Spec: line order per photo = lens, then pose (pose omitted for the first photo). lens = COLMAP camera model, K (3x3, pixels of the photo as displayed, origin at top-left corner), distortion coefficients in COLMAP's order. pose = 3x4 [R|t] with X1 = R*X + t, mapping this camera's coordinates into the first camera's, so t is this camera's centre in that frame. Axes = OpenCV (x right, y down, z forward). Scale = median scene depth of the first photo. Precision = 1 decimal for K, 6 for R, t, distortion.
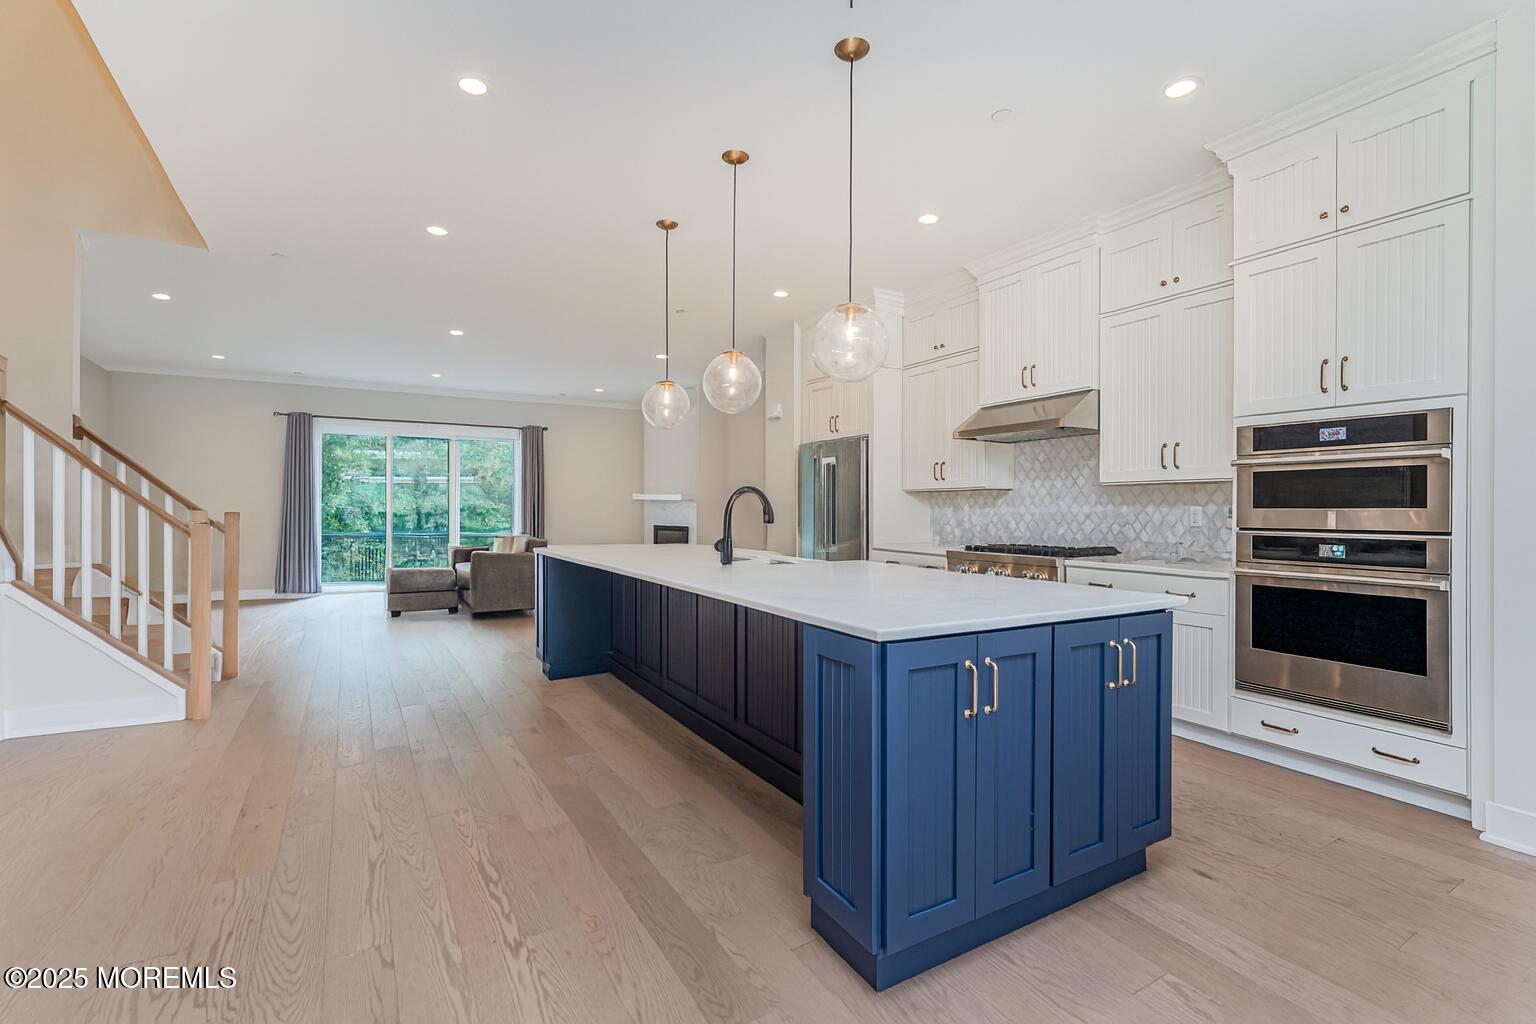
lens RADIAL K [[698.5, 0, 795.8], [0, 698.5, 484.0], [0, 0, 1]] dist [0.024613, -0.000024]
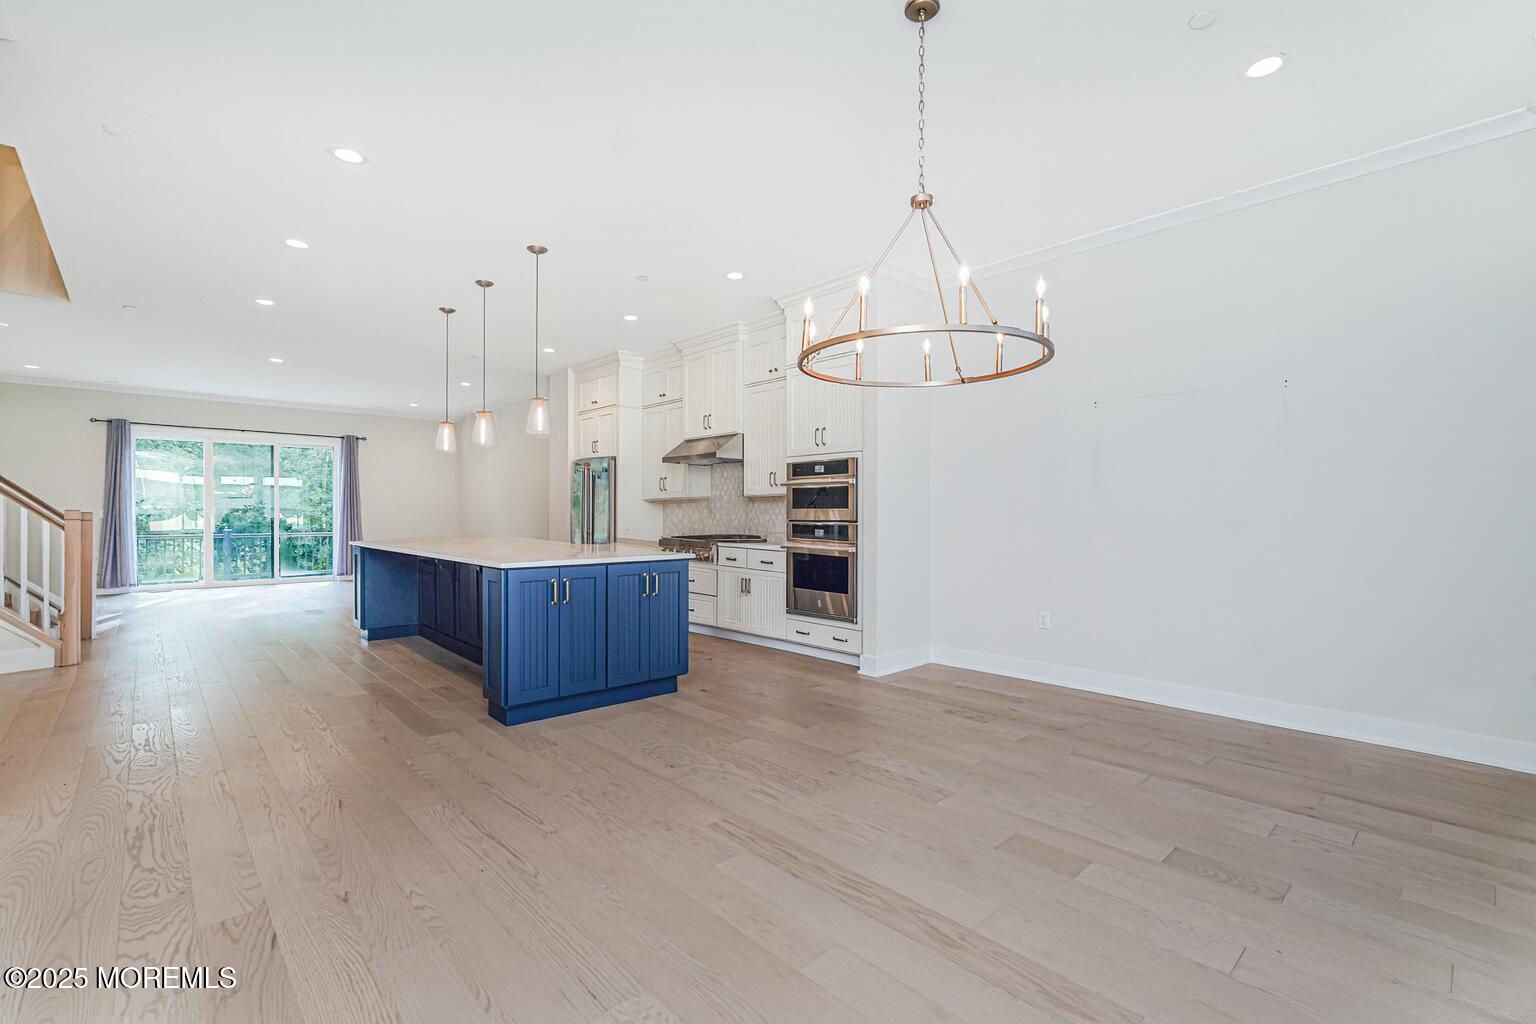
lens RADIAL K [[690.2, 0, 777.3], [0, 690.2, 513.7], [0, 0, 1]] dist [-0.007926, 0.006340]
pose [[0.984715, -0.002903, 0.174150, 0.306984], [-0.004161, 0.999184, 0.040186, -0.023086], [-0.174125, -0.040297, 0.983899, -0.679070]]
